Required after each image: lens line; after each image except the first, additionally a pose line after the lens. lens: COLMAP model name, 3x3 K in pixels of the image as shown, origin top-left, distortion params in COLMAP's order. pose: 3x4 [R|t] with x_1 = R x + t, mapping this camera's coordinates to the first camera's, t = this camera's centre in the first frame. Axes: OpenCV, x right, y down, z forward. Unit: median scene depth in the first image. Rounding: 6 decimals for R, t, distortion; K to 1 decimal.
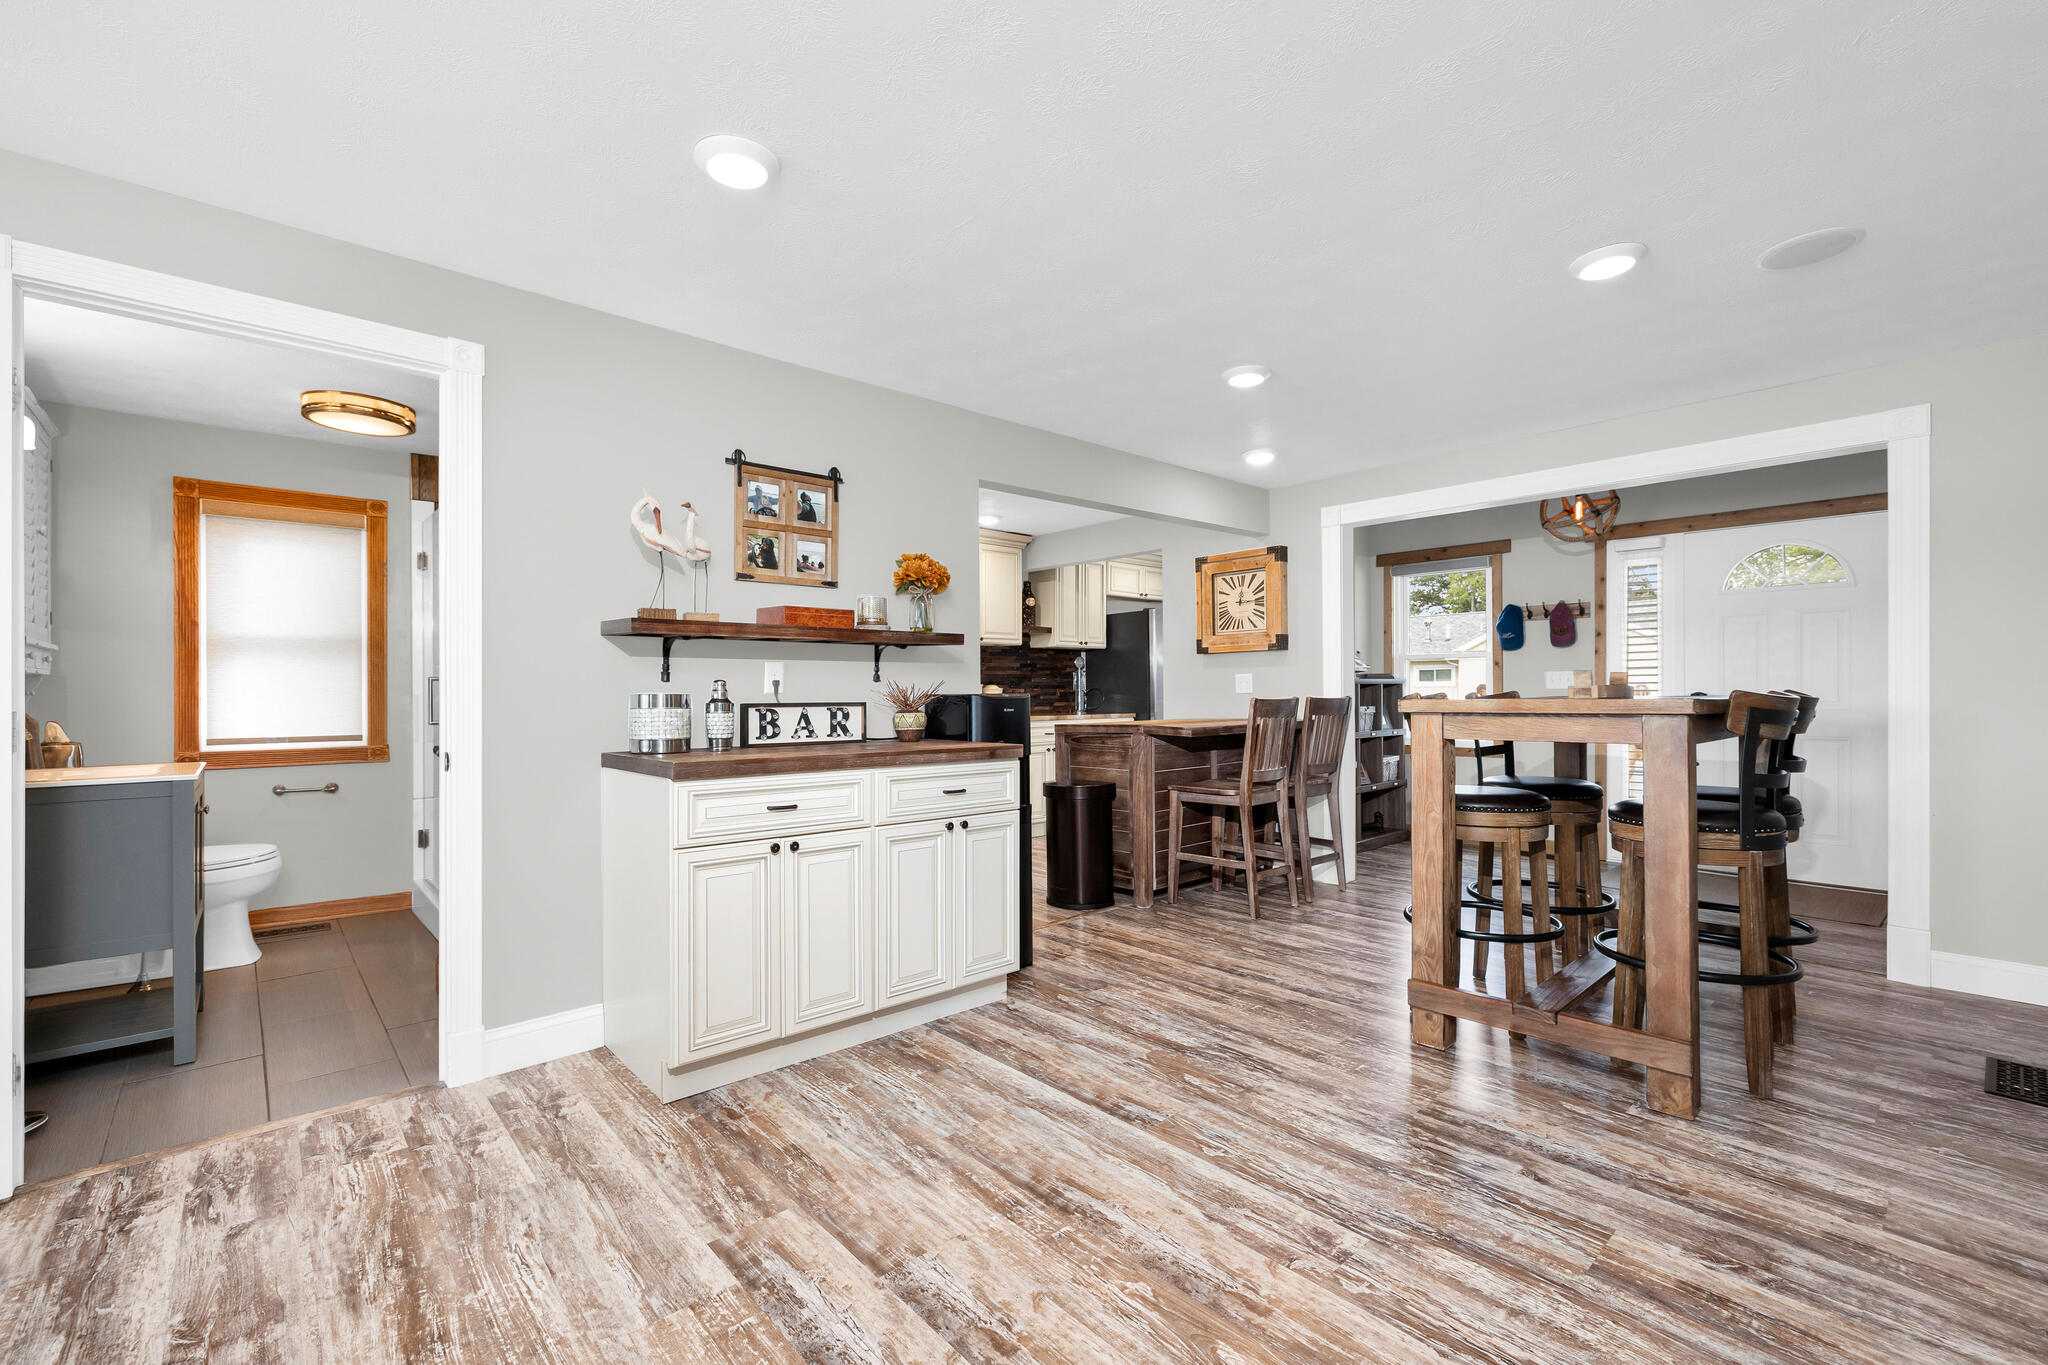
lens RADIAL K [[867.4, 0, 1029.7], [0, 867.4, 689.5], [0, 0, 1]] dist [-0.001010, -0.000432]
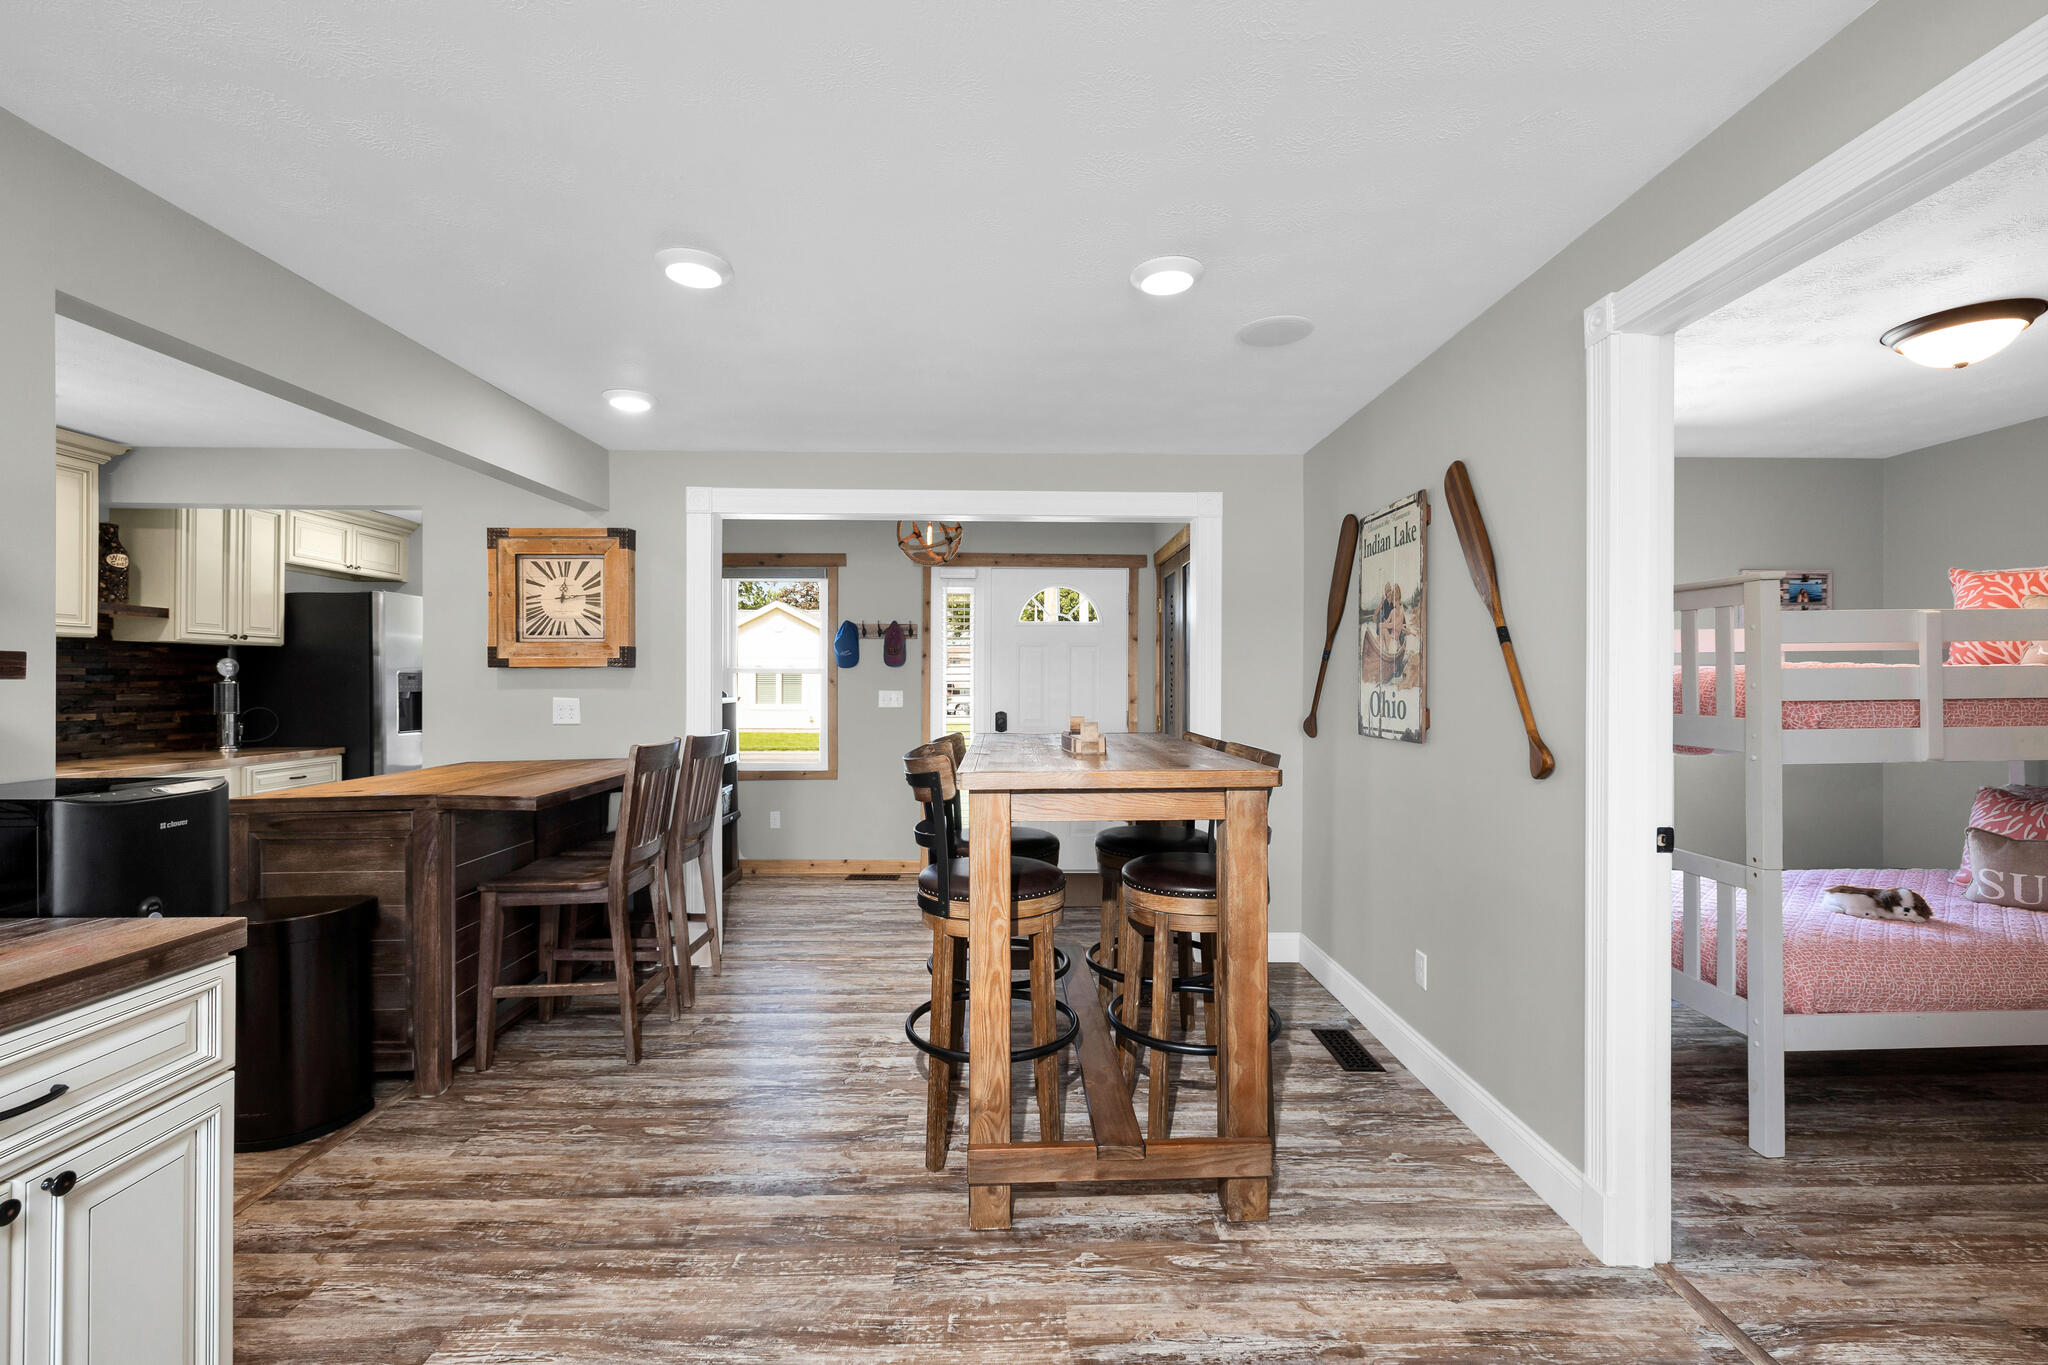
lens RADIAL K [[863.2, 0, 1027.8], [0, 863.2, 680.5], [0, 0, 1]] dist [-0.000566, 0.000171]
pose [[0.654311, 0.006638, 0.756196, -0.081924], [-0.006432, 0.999974, -0.003213, -0.058410], [-0.756198, -0.002761, 0.654337, 0.429466]]
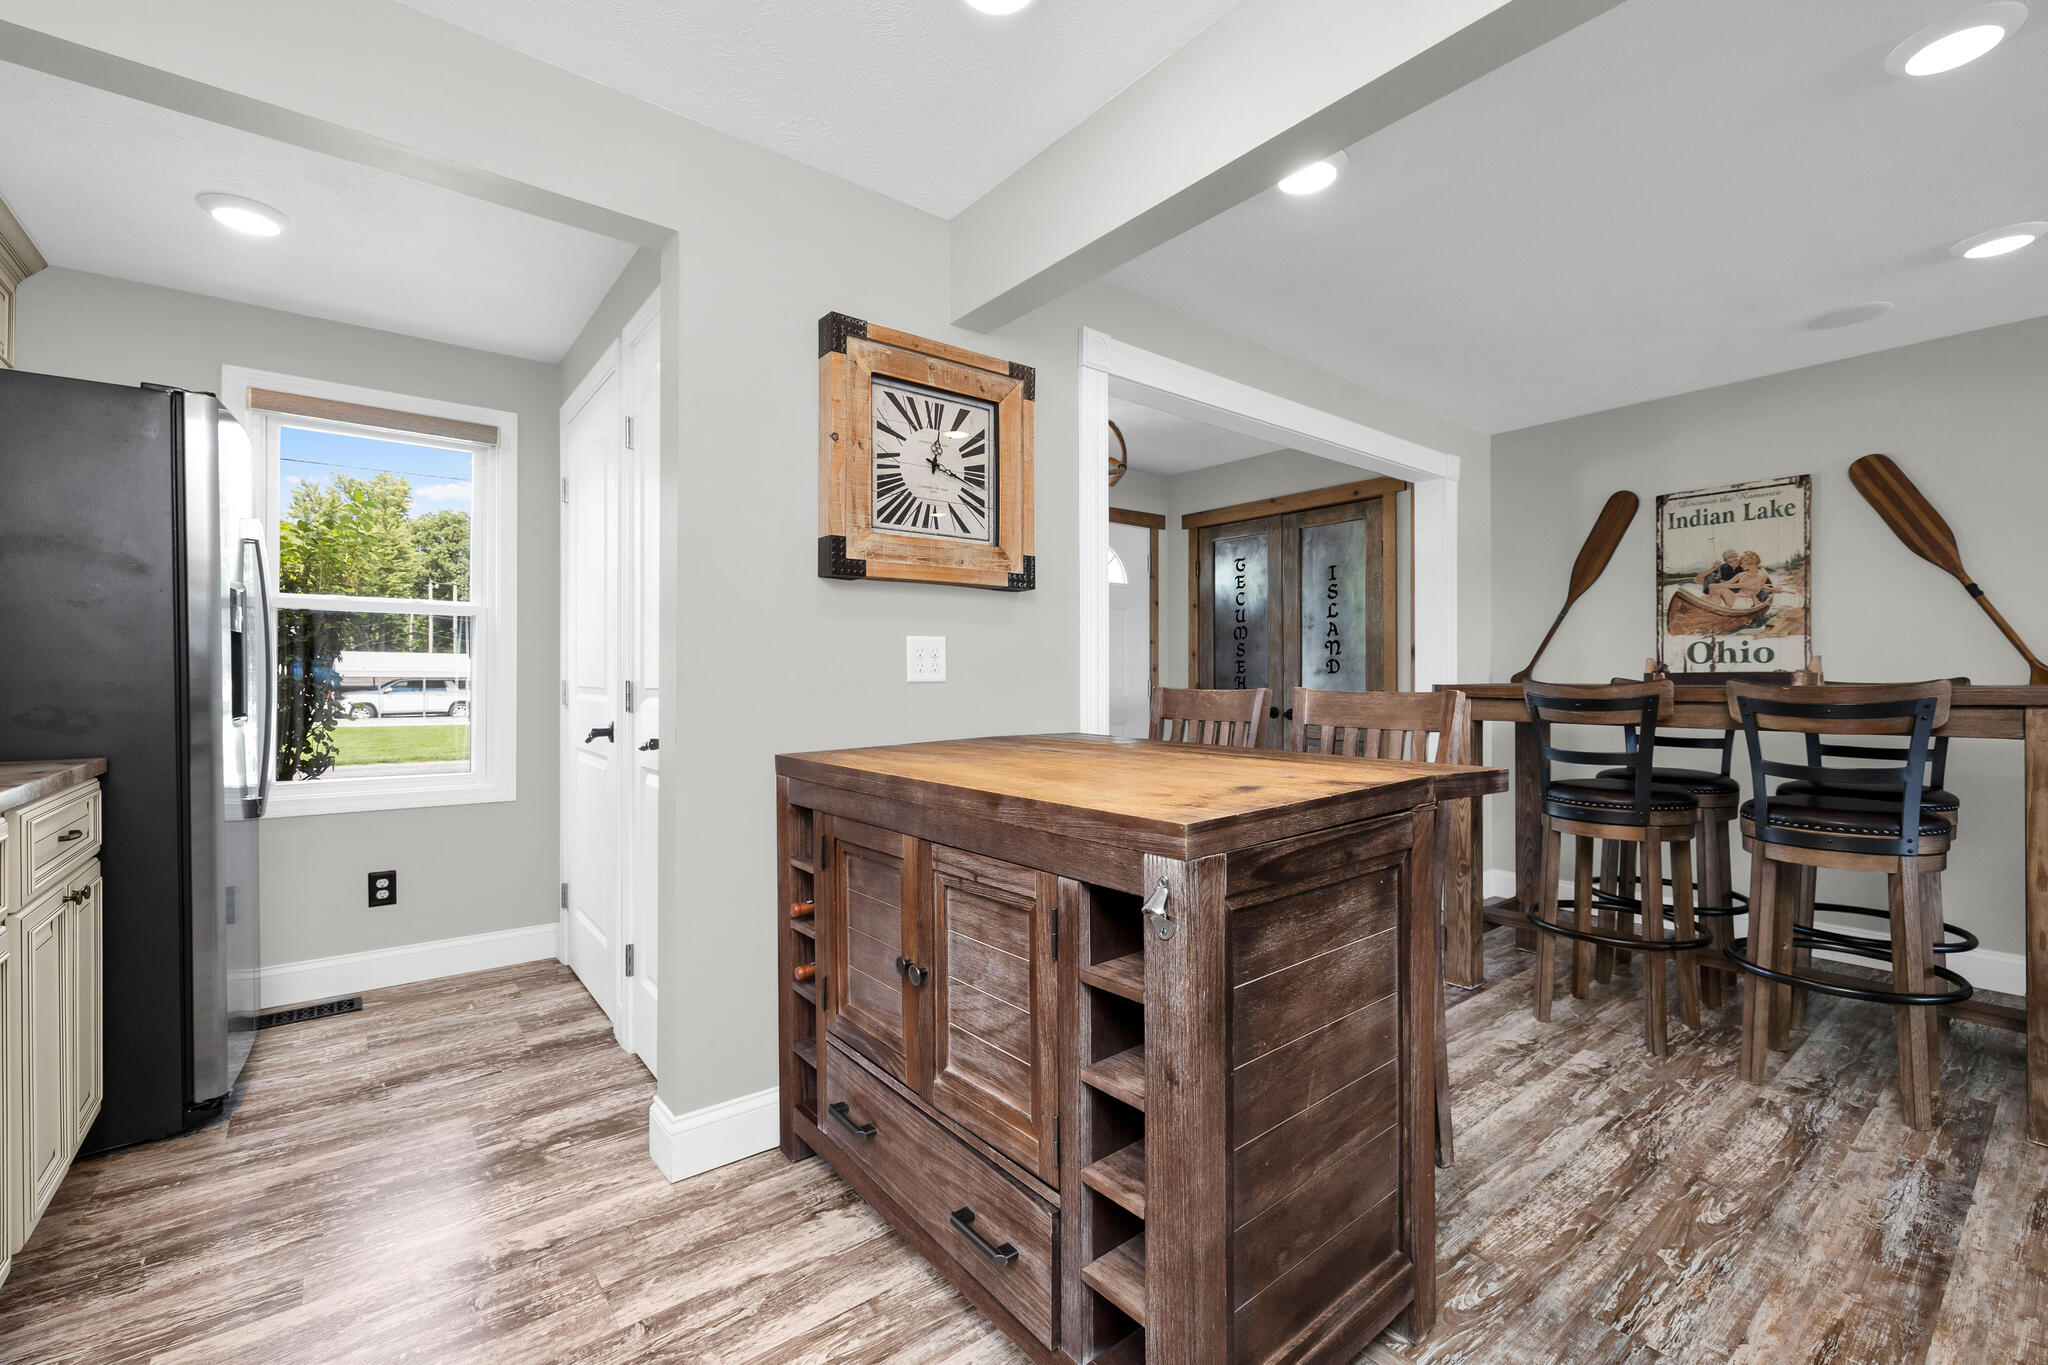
lens RADIAL K [[867.0, 0, 1030.3], [0, 867.0, 678.4], [0, 0, 1]] dist [0.000444, 0.000194]
pose [[0.060147, 0.003230, 0.998184, -0.308764], [-0.002912, 0.999991, -0.003060, 0.006619], [-0.998185, -0.002723, 0.060156, 1.664174]]
